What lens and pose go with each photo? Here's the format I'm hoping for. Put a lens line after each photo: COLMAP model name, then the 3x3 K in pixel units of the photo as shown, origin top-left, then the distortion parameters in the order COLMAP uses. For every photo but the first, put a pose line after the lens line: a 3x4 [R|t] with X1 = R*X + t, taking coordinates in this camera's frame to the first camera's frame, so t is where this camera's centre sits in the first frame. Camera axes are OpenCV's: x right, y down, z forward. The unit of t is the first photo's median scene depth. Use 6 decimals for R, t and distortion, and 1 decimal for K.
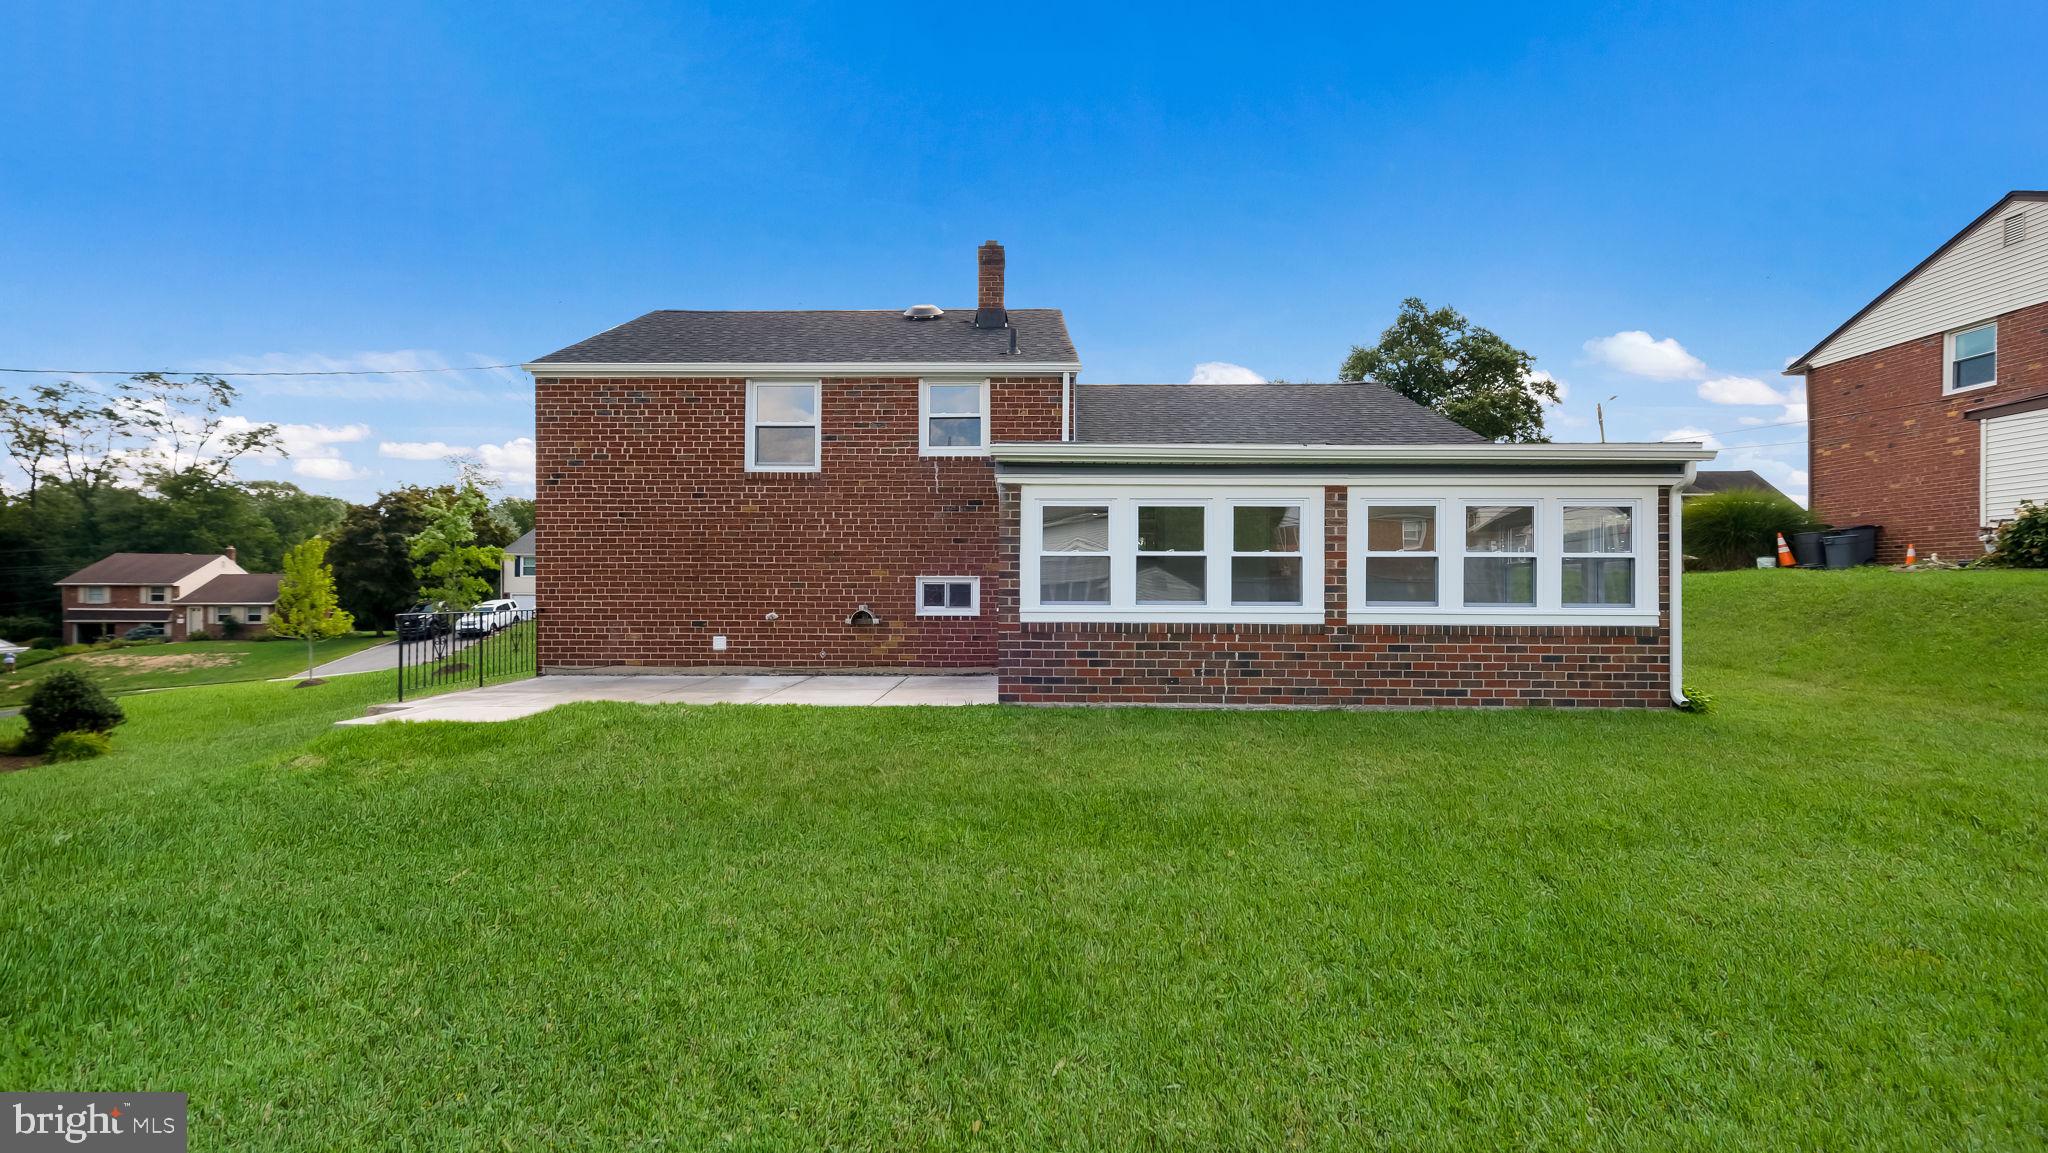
lens RADIAL K [[917.3, 0, 1024.0], [0, 917.3, 576.5], [0, 0, 1]] dist [-0.002228, 0.000425]
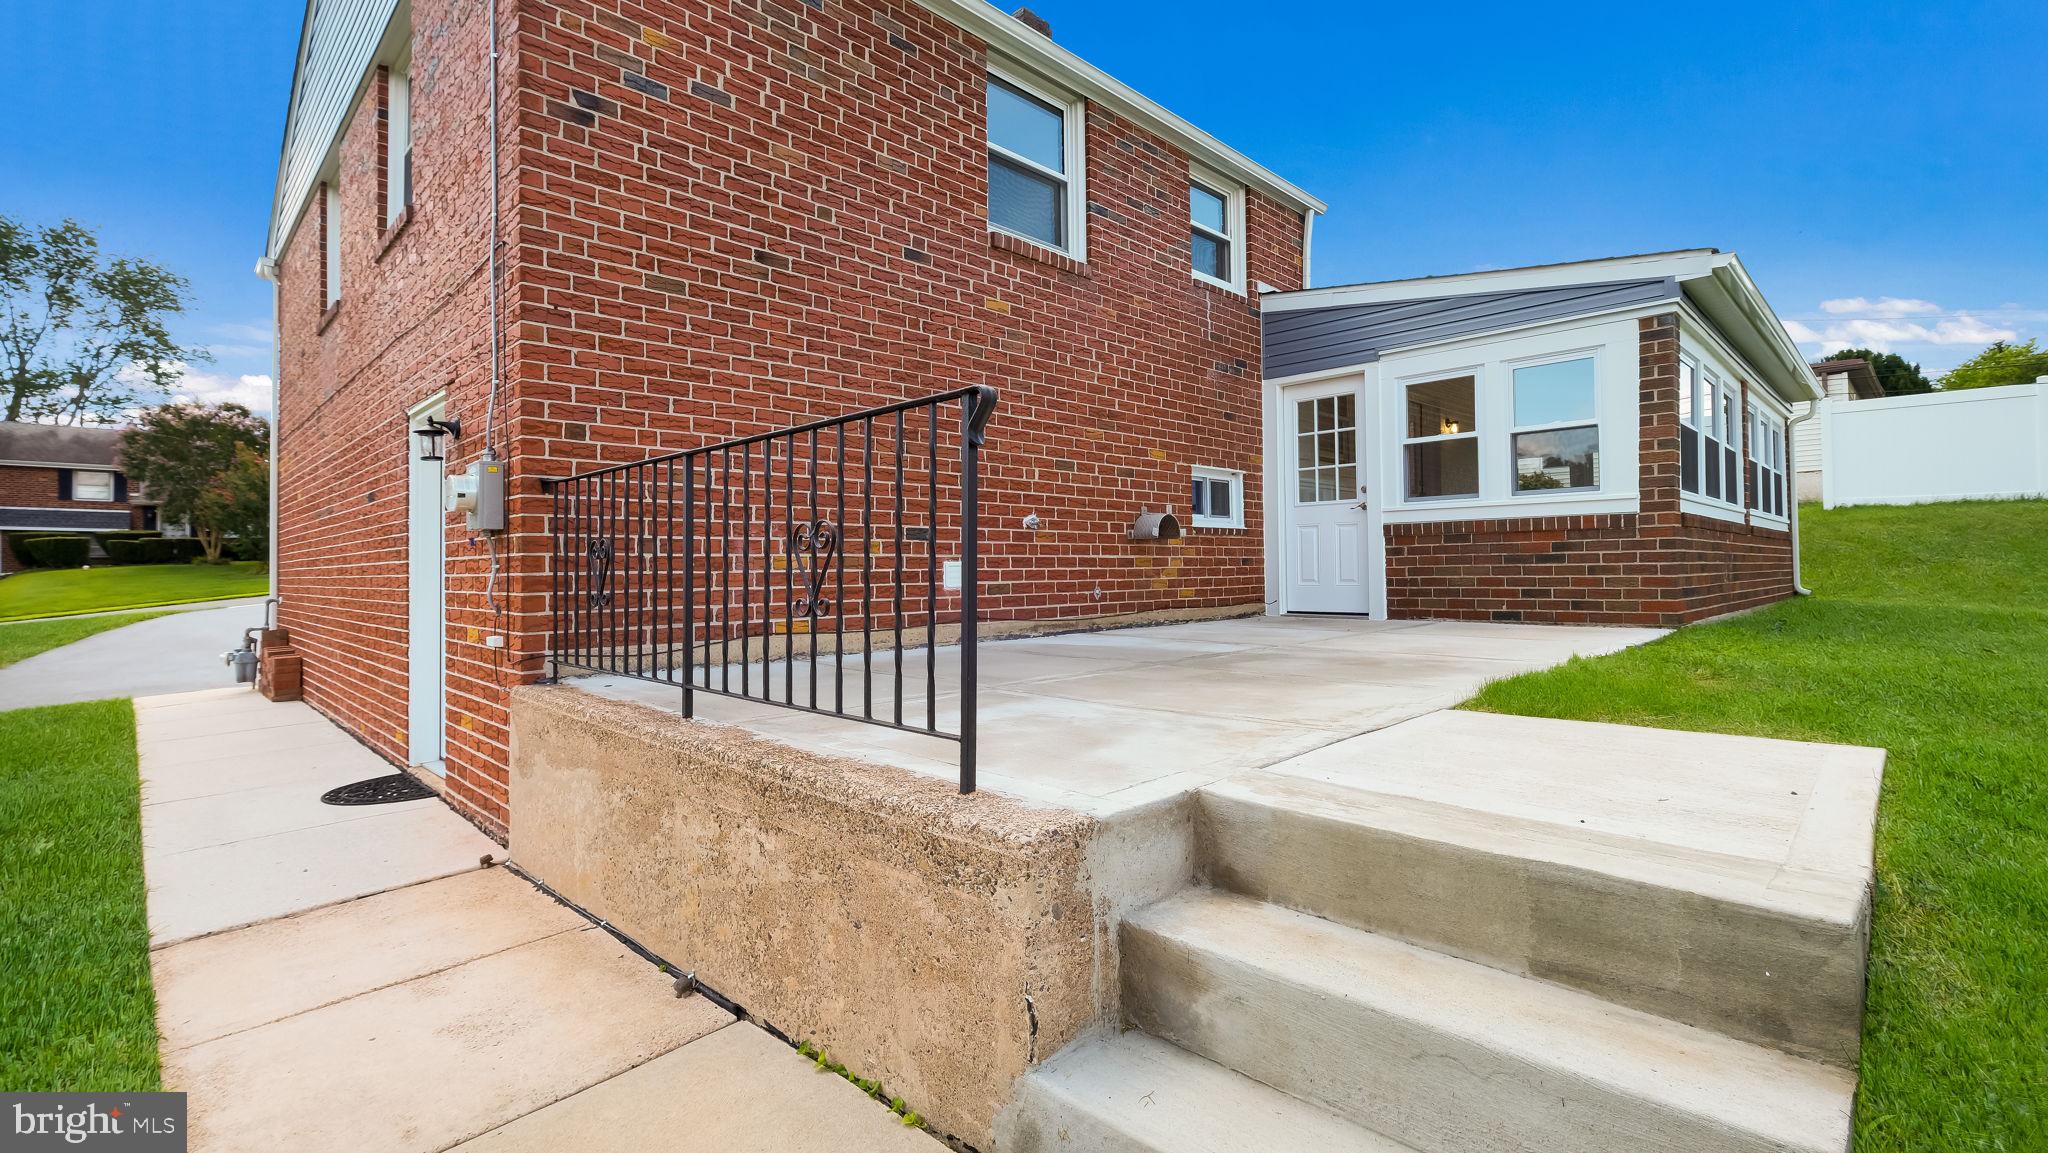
lens RADIAL K [[907.0, 0, 1030.4], [0, 907.0, 544.6], [0, 0, 1]] dist [0.000301, 0.001292]
pose [[0.692649, 0.010182, 0.721202, -0.643800], [0.000158, 0.999898, -0.014268, 0.063489], [-0.721274, 0.009997, 0.692577, 0.646123]]
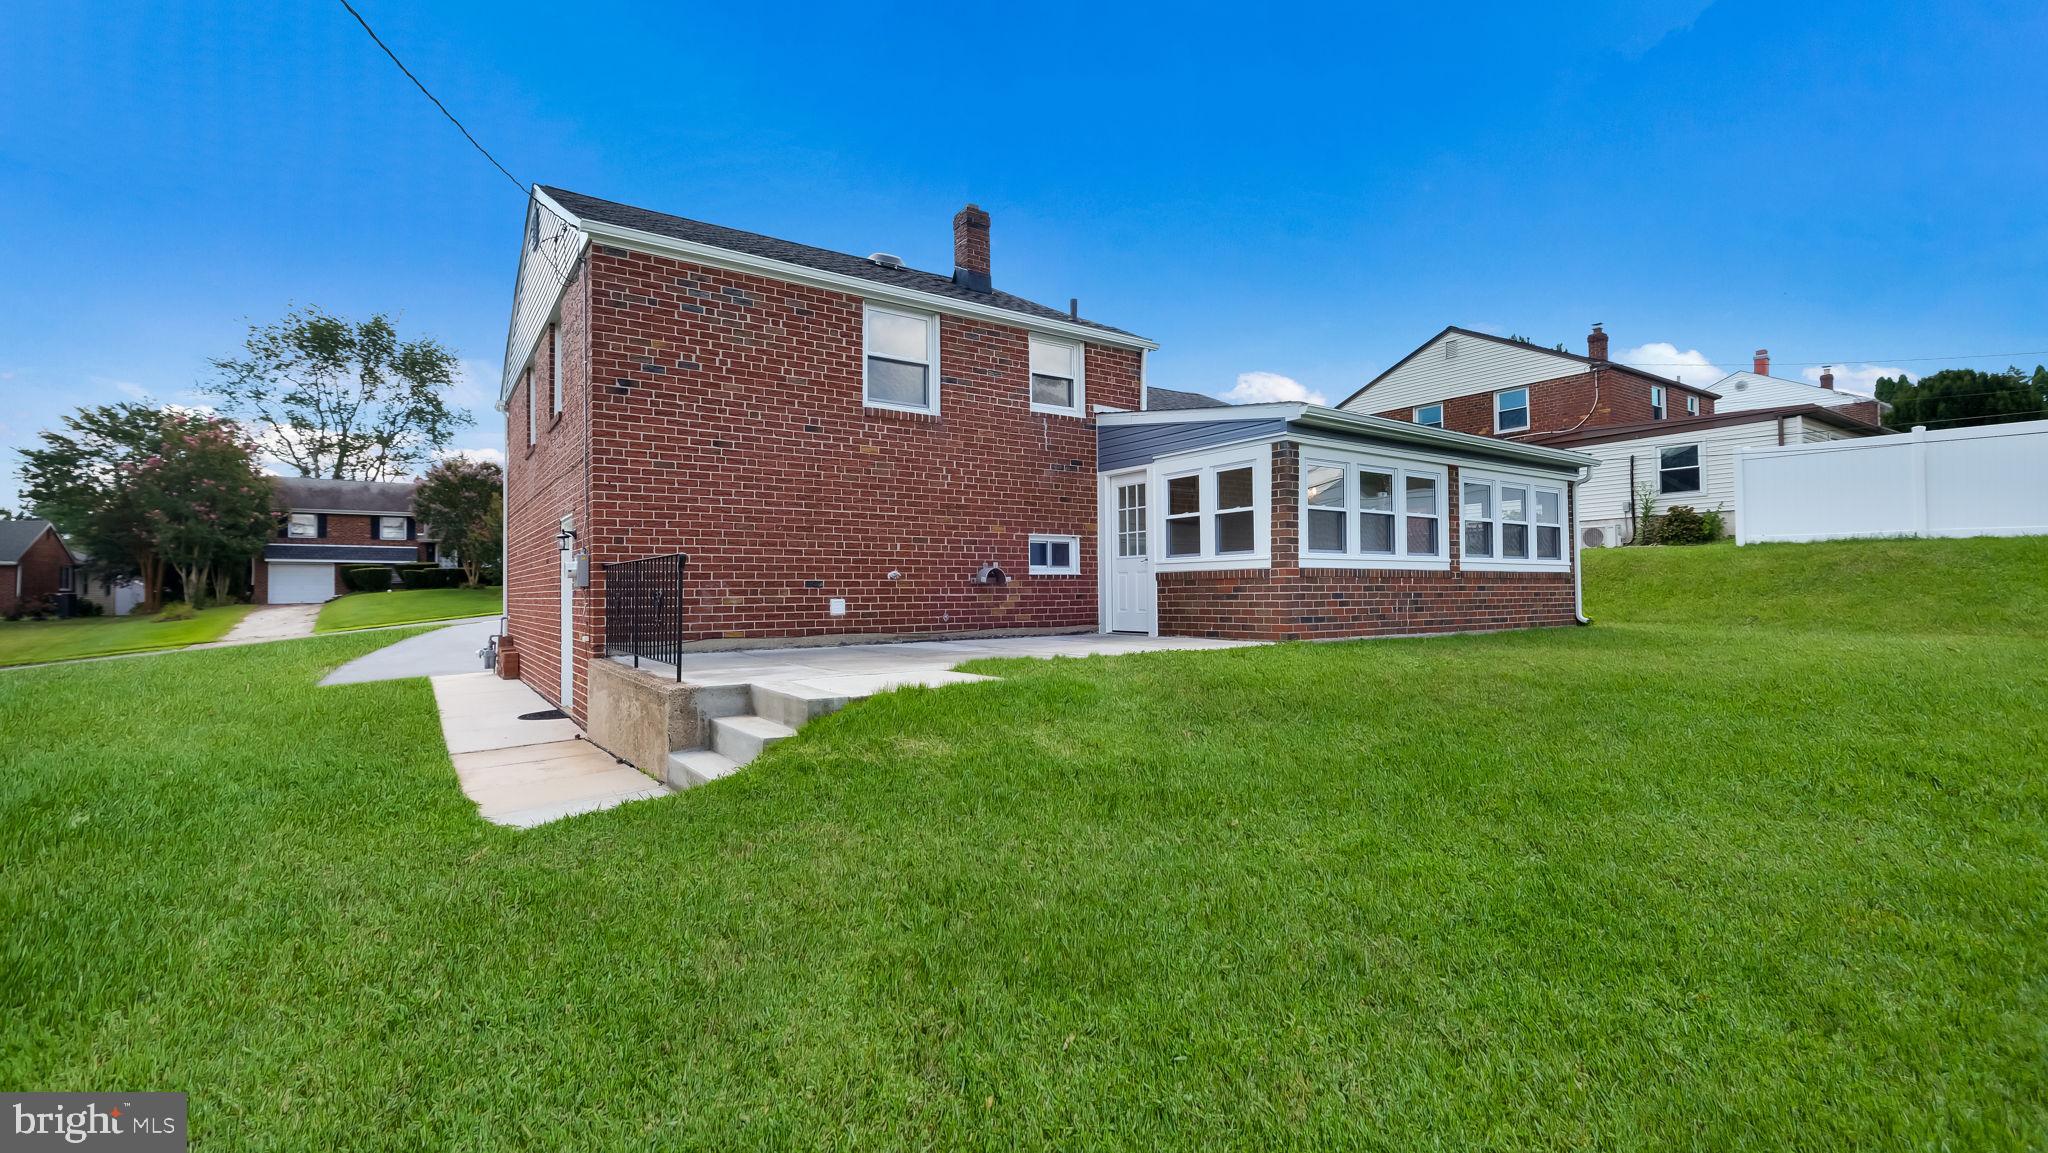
lens RADIAL K [[893.3, 0, 1026.8], [0, 893.3, 564.6], [0, 0, 1]] dist [0.002547, 0.000631]
pose [[0.810353, 0.009057, 0.585872, -0.670687], [0.000581, 0.999868, -0.016262, 0.047314], [-0.585942, 0.013518, 0.810240, 0.236662]]
